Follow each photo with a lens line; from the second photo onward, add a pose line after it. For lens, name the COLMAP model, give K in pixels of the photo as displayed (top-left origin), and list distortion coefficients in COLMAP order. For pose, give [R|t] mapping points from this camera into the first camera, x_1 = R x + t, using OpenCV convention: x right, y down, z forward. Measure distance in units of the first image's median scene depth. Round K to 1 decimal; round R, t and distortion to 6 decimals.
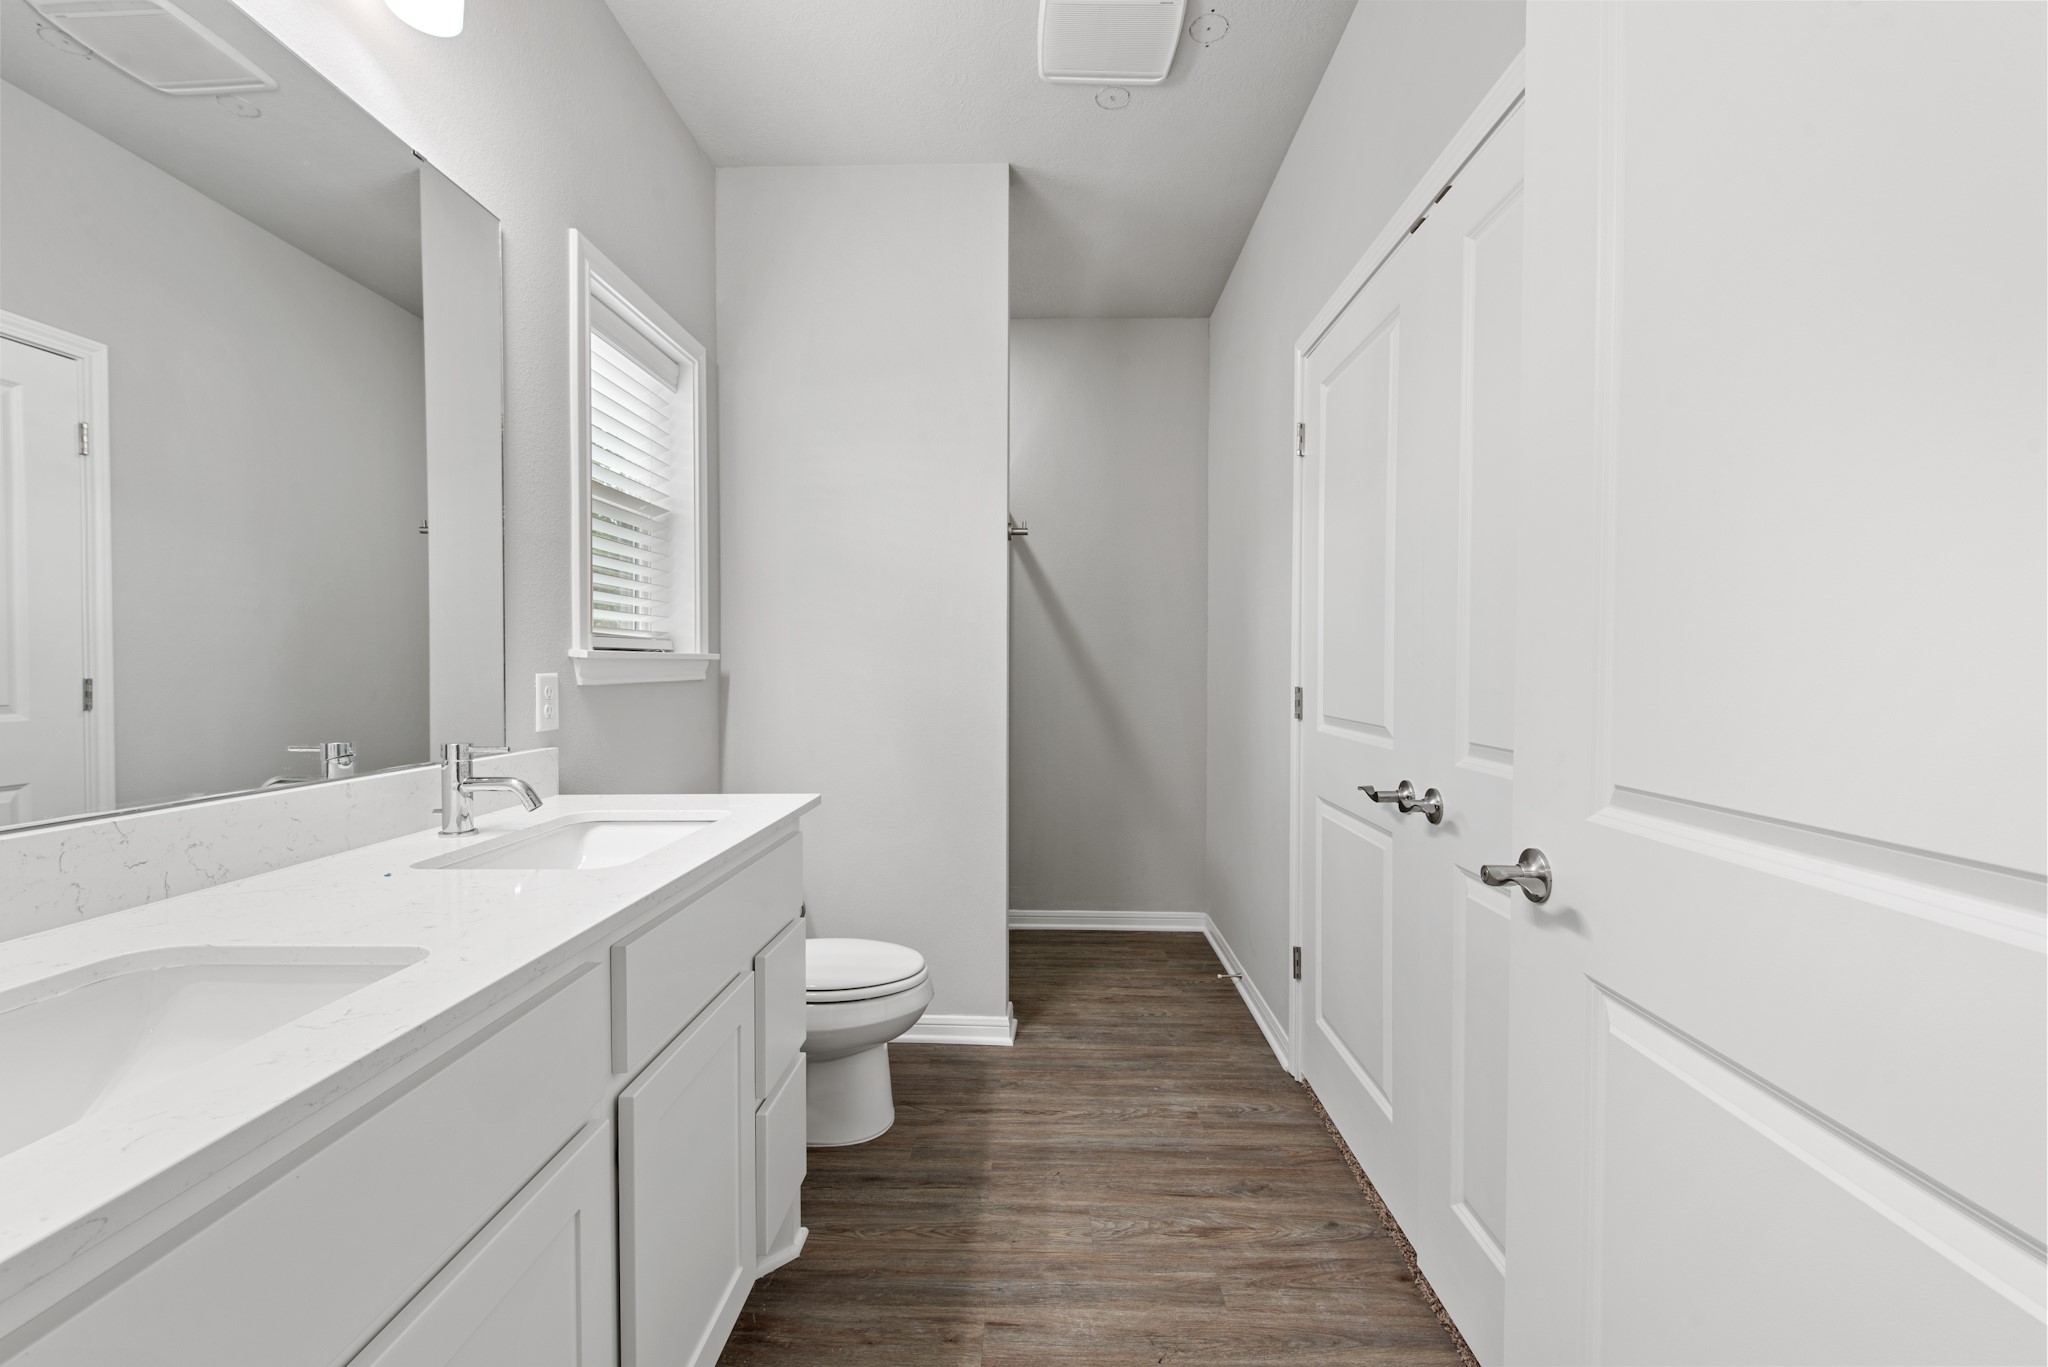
lens RADIAL K [[836.6, 0, 1024.0], [0, 836.6, 683.5], [0, 0, 1]] dist [-0.002488, -0.001029]
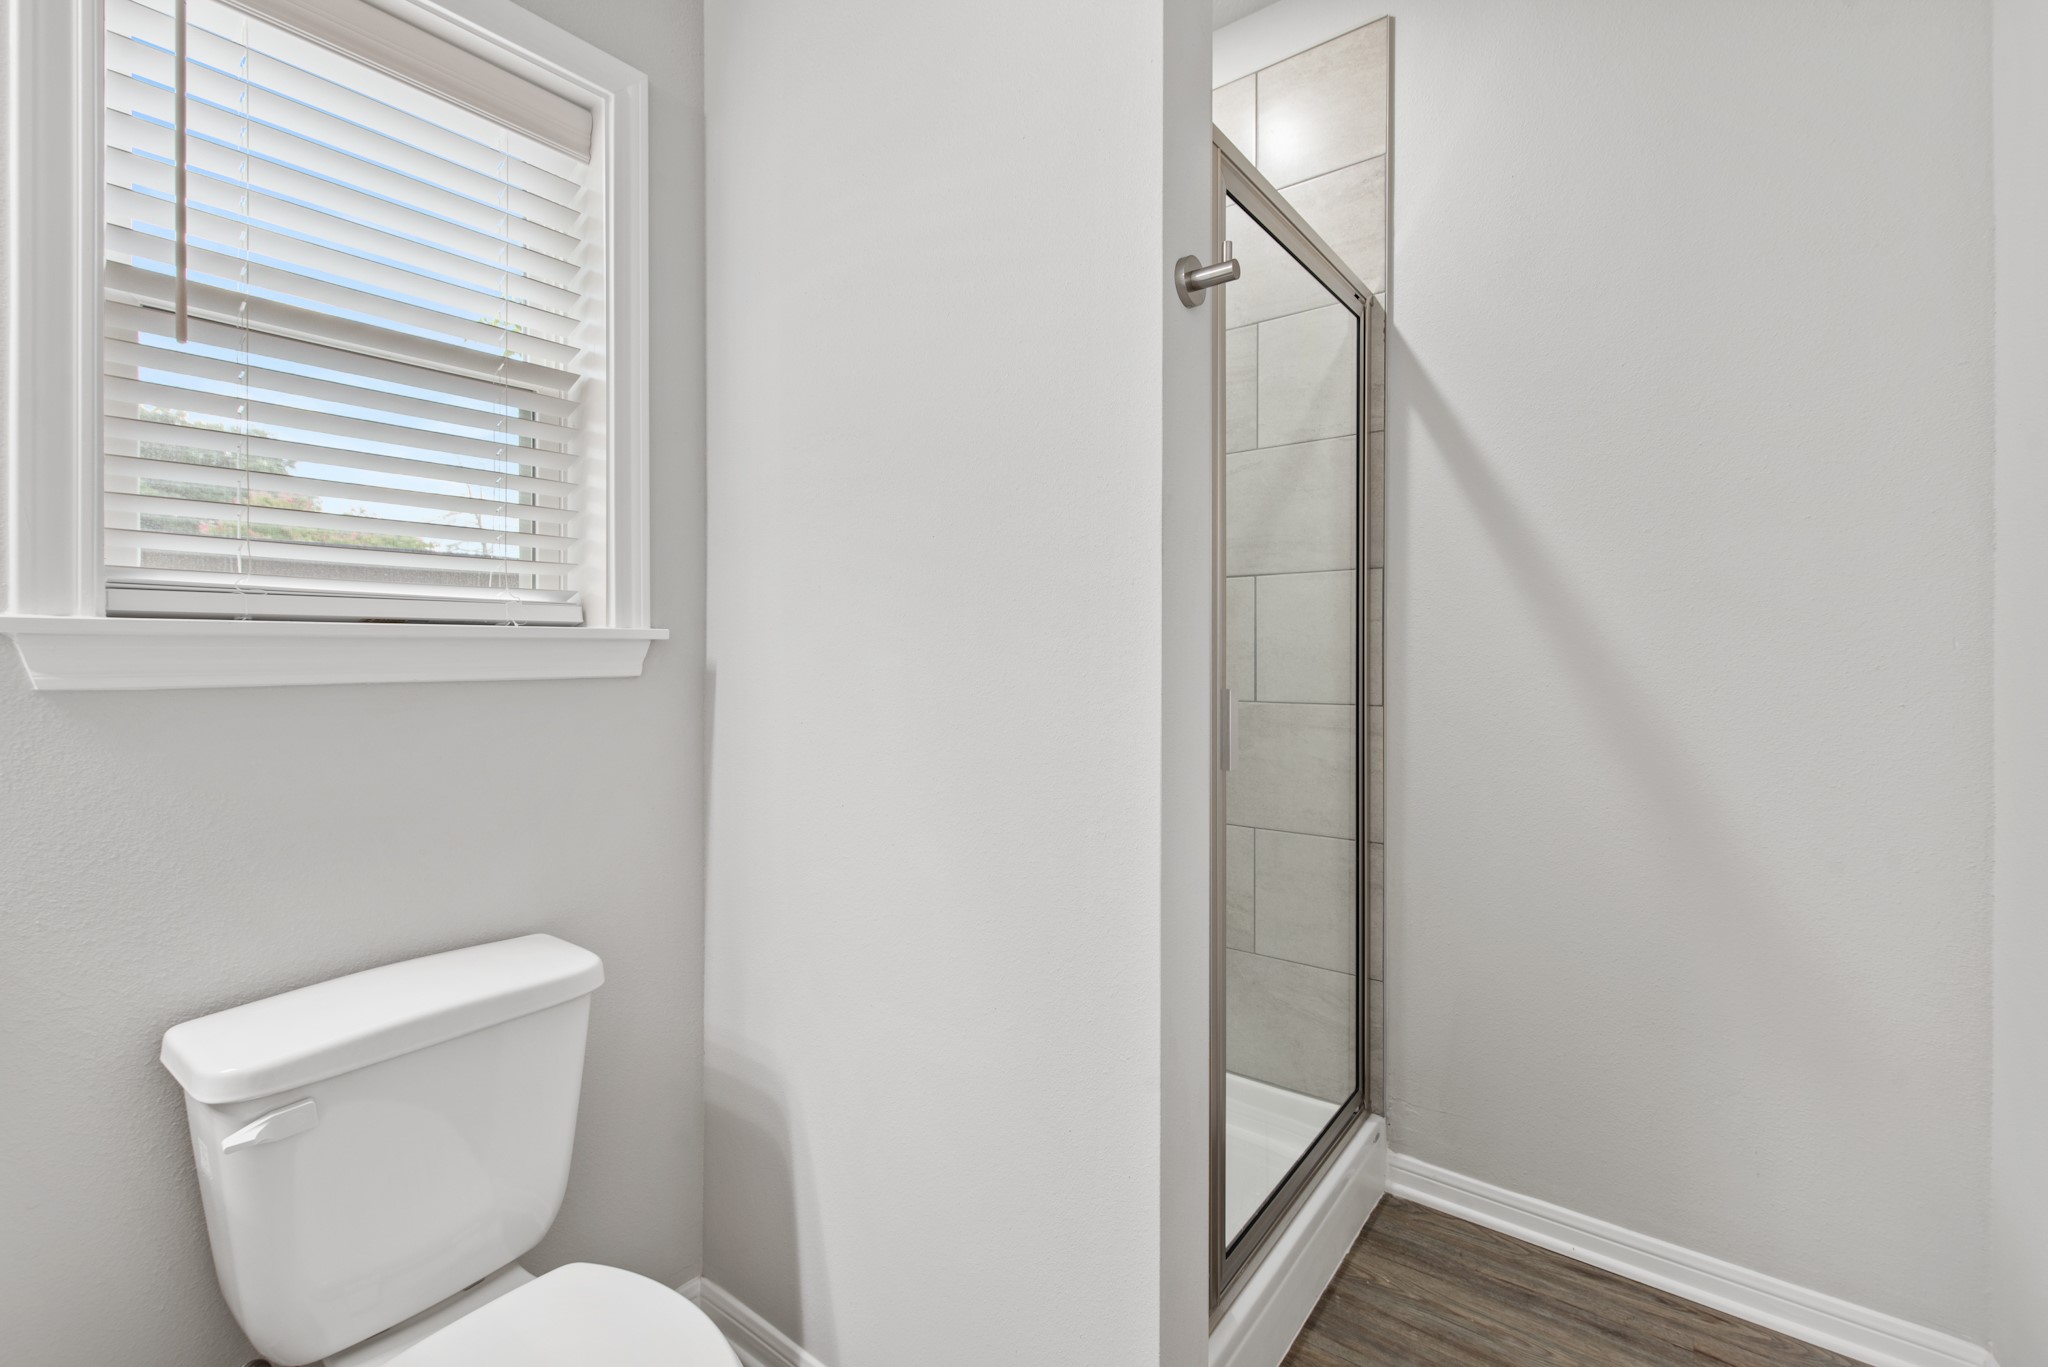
lens RADIAL K [[886.6, 0, 1021.4], [0, 886.6, 657.0], [0, 0, 1]] dist [0.001312, 0.000180]
pose [[0.808701, -0.002691, -0.588214, 0.161109], [-0.009306, 0.999806, -0.017369, -0.009454], [0.588147, 0.019520, 0.808519, 0.674576]]
